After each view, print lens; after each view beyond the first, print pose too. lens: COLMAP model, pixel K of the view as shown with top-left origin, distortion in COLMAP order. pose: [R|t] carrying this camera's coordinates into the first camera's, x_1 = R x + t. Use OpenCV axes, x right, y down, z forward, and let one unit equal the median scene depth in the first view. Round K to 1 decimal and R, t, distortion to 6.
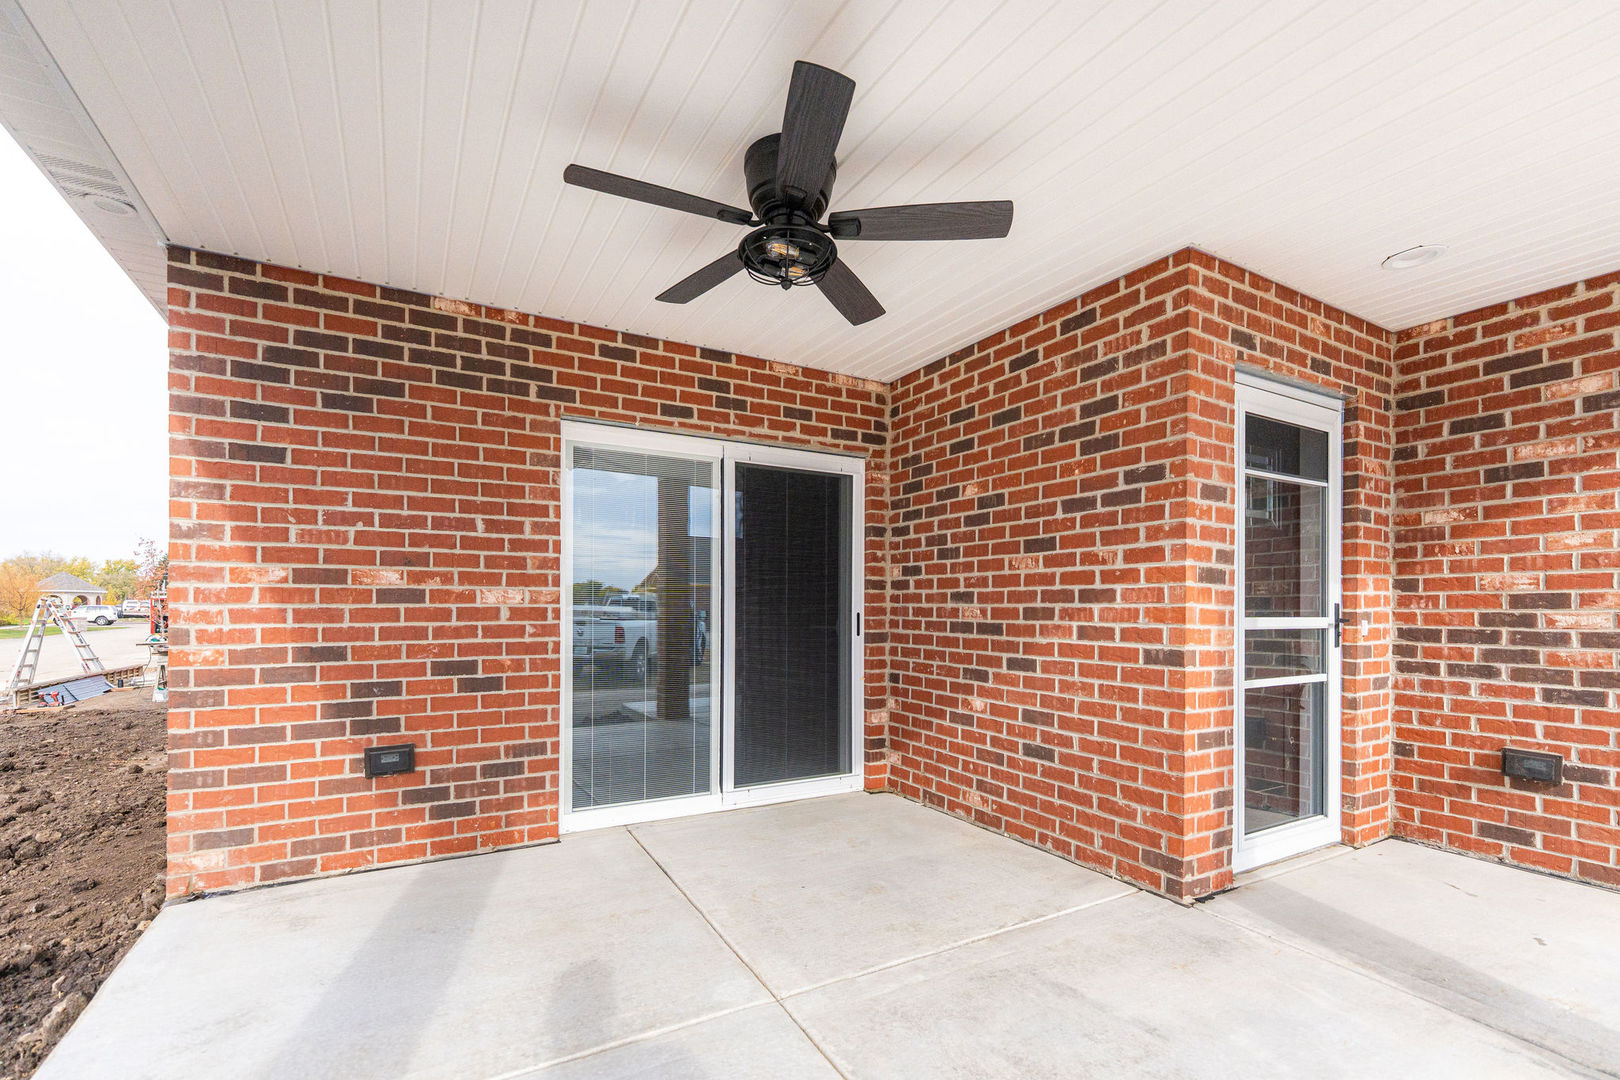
lens RADIAL K [[656.6, 0, 782.8], [0, 656.6, 616.3], [0, 0, 1]] dist [0.001320, 0.000022]
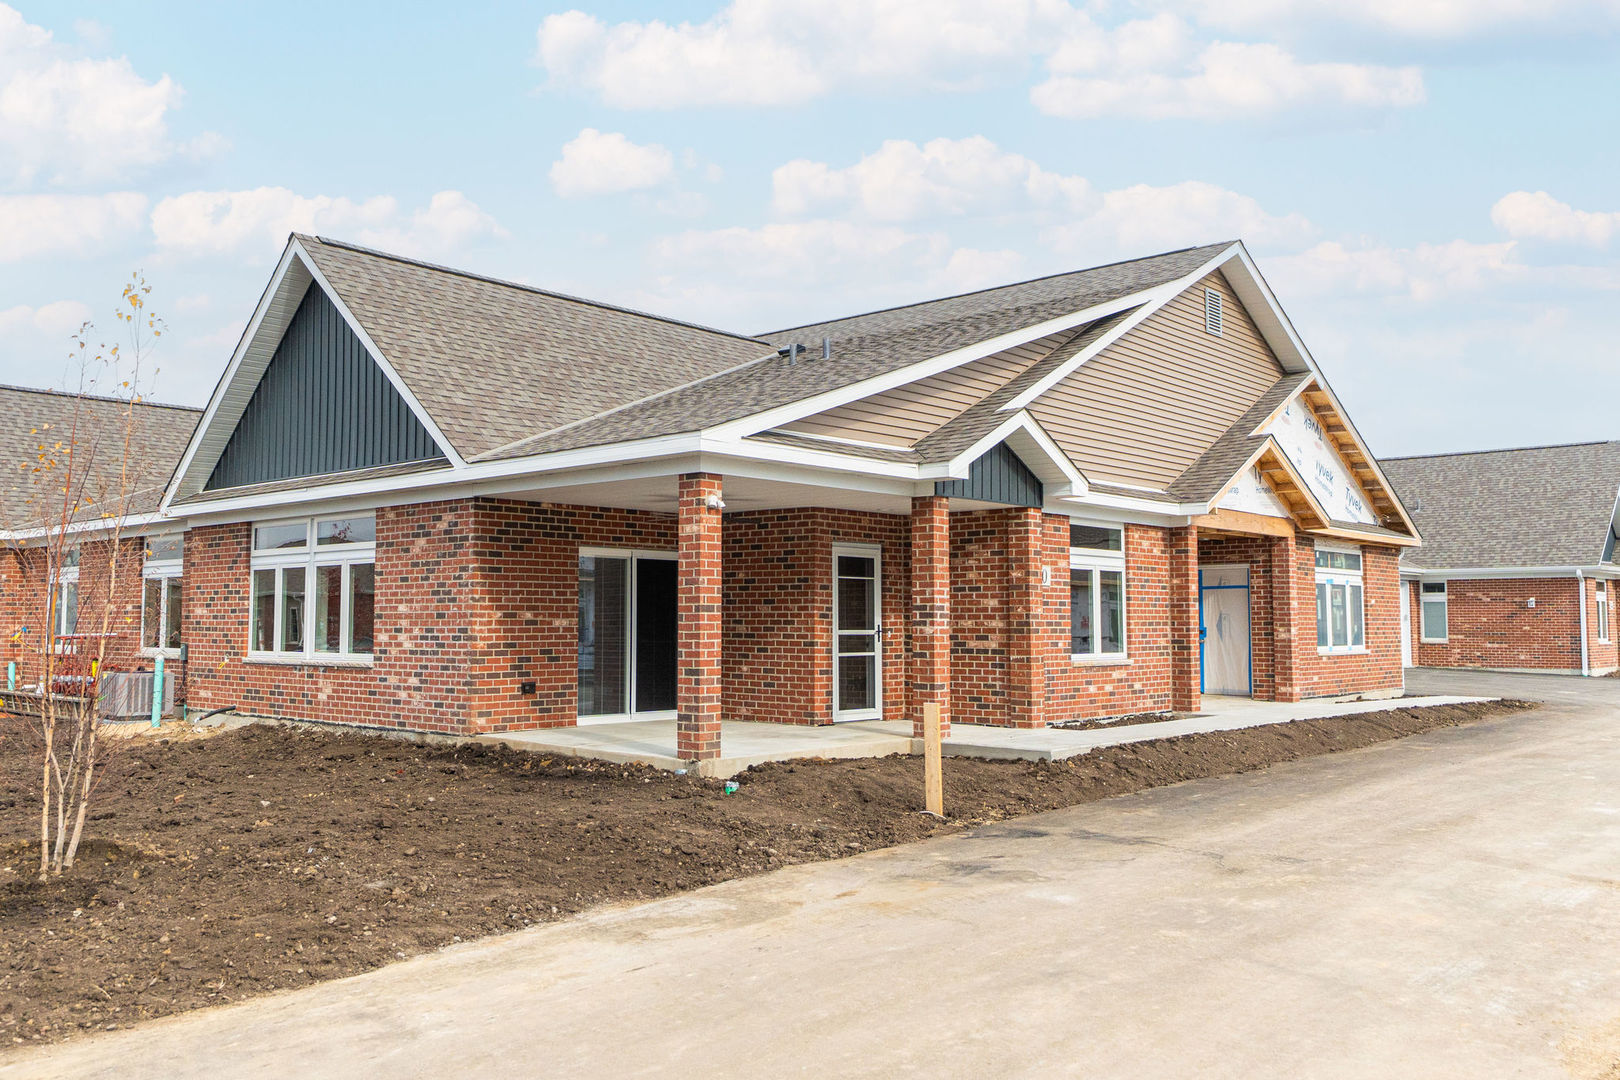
lens RADIAL K [[1346.0, 0, 808.3], [0, 1346.0, 540.2], [0, 0, 1]] dist [-0.020359, -0.000715]
pose [[0.924773, 0.022007, 0.379882, -1.461938], [0.005534, 0.997443, -0.071255, 0.024978], [-0.380479, 0.067997, 0.922287, -3.900586]]
